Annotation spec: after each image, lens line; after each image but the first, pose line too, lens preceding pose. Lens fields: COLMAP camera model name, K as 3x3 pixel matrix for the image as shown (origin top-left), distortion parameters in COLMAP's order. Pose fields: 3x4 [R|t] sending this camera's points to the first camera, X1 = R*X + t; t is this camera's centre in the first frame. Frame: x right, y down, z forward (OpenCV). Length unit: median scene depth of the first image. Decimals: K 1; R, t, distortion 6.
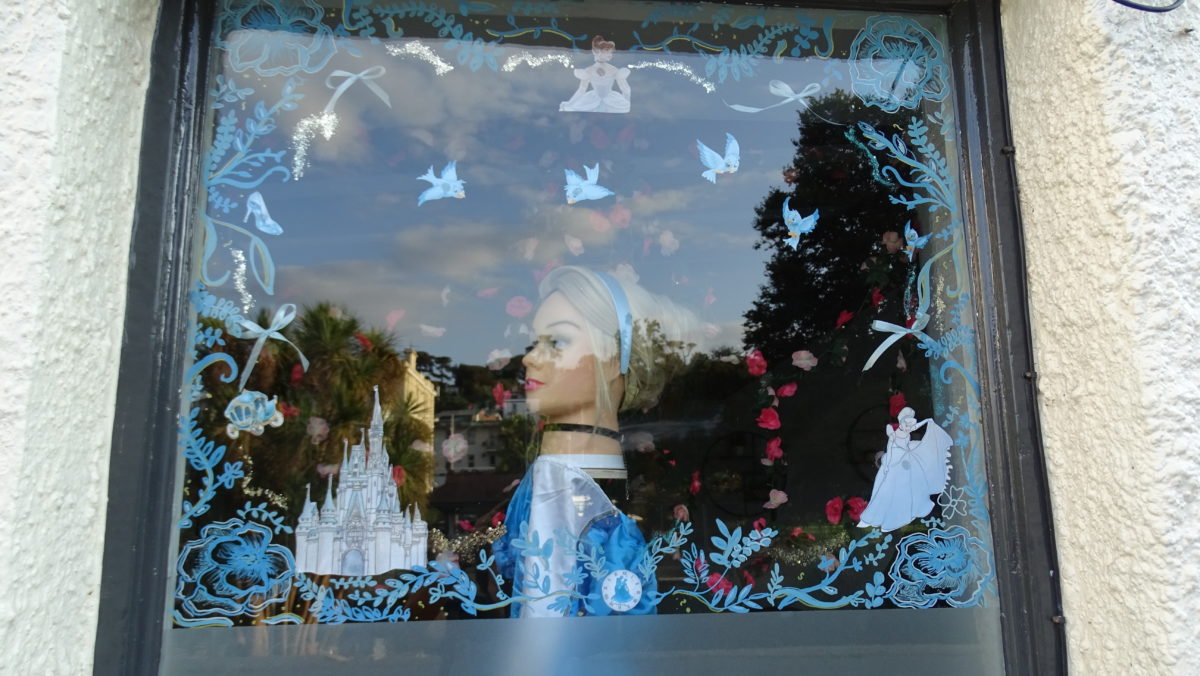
lens RADIAL K [[846.8, 0, 603.8], [0, 846.8, 333.8], [0, 0, 1]] dist [-0.003170, 0.002998]
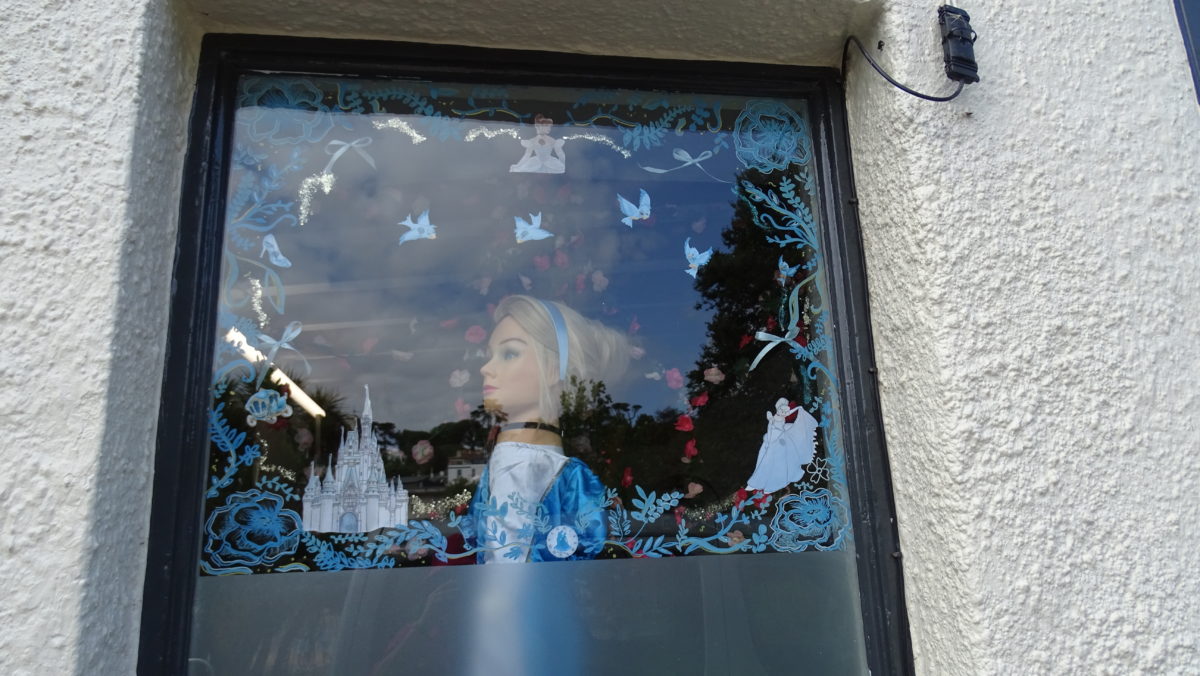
lens RADIAL K [[846.8, 0, 599.4], [0, 846.8, 334.9], [0, 0, 1]] dist [-0.003170, 0.002998]
pose [[0.998186, -0.010416, 0.059297, 0.004892], [0.014745, 0.997221, -0.073029, 0.084706], [-0.058371, 0.073771, 0.995565, -0.285773]]
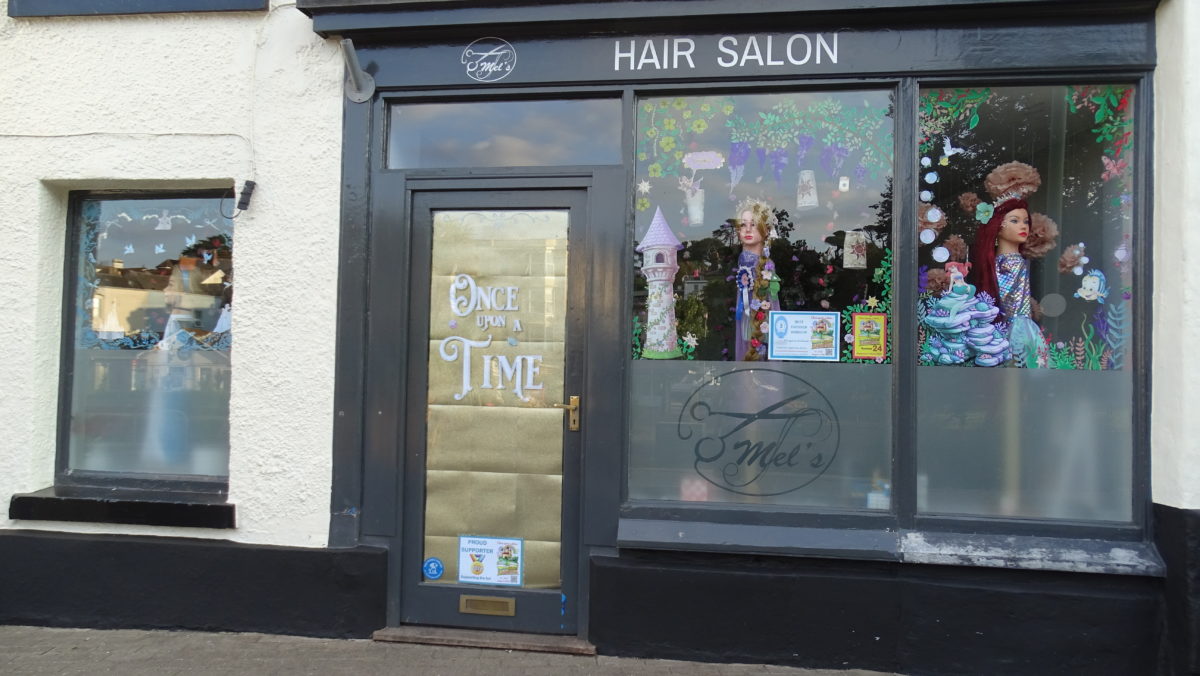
lens RADIAL K [[846.8, 0, 600.2], [0, 846.8, 330.2], [0, 0, 1]] dist [-0.003170, 0.002998]
pose [[0.966151, 0.015533, -0.257507, 3.278985], [0.019364, 0.991003, 0.132428, -0.303249], [0.257248, -0.132932, 0.957159, -2.560206]]
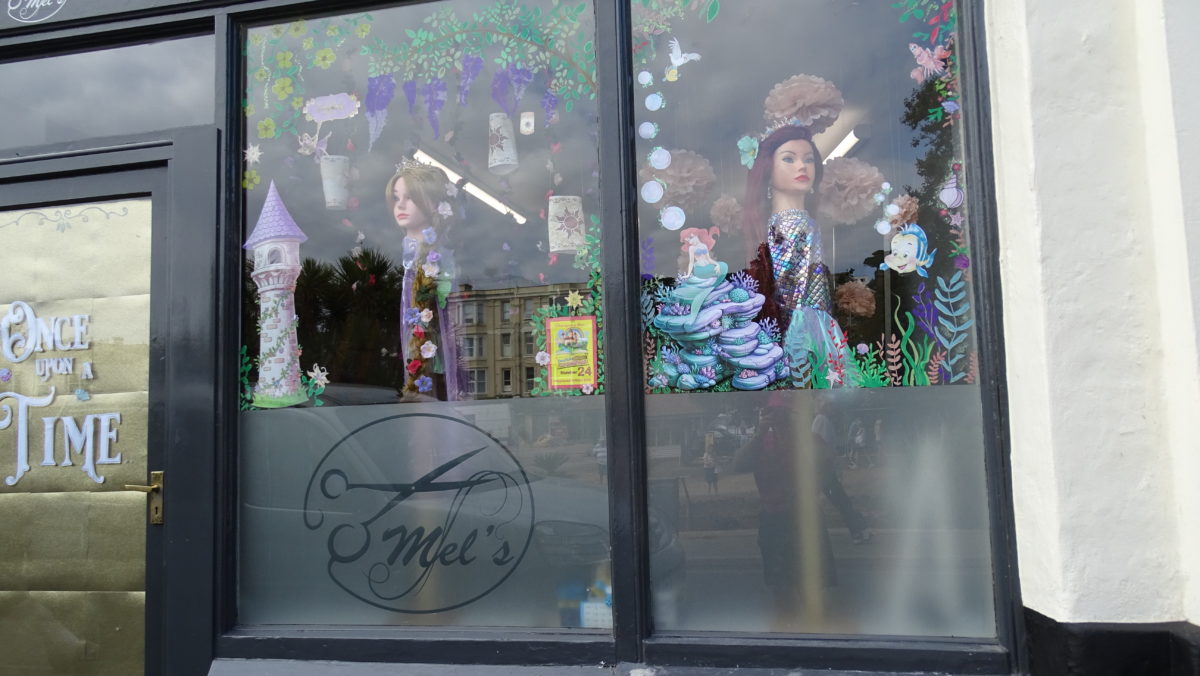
lens RADIAL K [[846.8, 0, 591.1], [0, 846.8, 331.3], [0, 0, 1]] dist [-0.003170, 0.002998]
pose [[0.952937, -0.056196, -0.297914, 4.201751], [0.086401, 0.992259, 0.089200, -0.037774], [0.290595, -0.110742, 0.950416, -0.979600]]
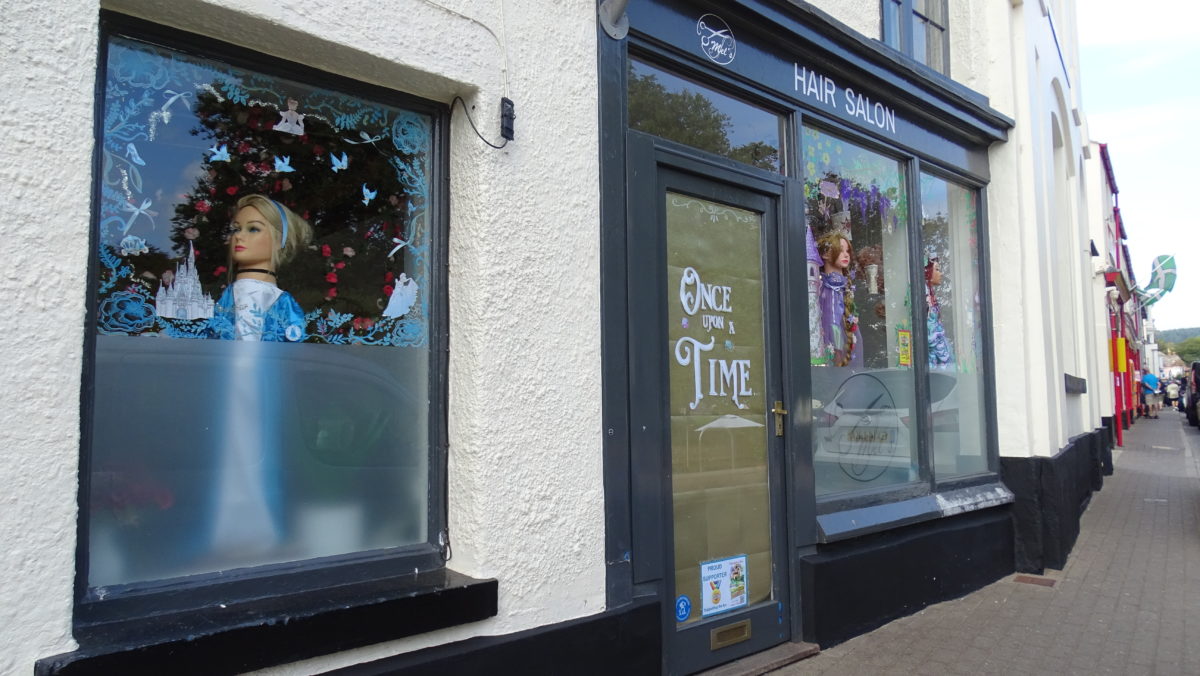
lens RADIAL K [[846.8, 0, 590.4], [0, 846.8, 331.5], [0, 0, 1]] dist [-0.003170, 0.002998]
pose [[0.796768, 0.054255, 0.601845, -0.768789], [-0.110823, 0.992189, 0.057273, 0.055539], [-0.594036, -0.112331, 0.796557, -1.489966]]
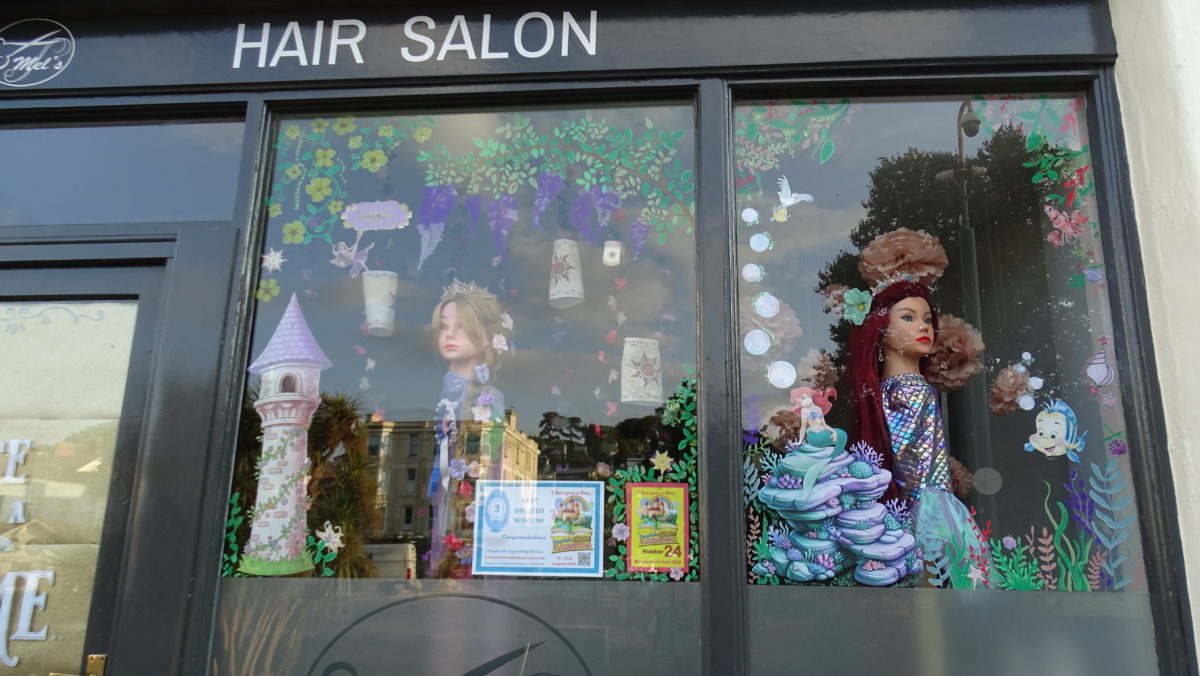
lens RADIAL K [[846.8, 0, 601.7], [0, 846.8, 335.1], [0, 0, 1]] dist [-0.003170, 0.002998]
pose [[0.982905, -0.029030, -0.181811, 3.693974], [0.016886, 0.997543, -0.067990, -0.081643], [0.183338, 0.063757, 0.980980, -0.725549]]
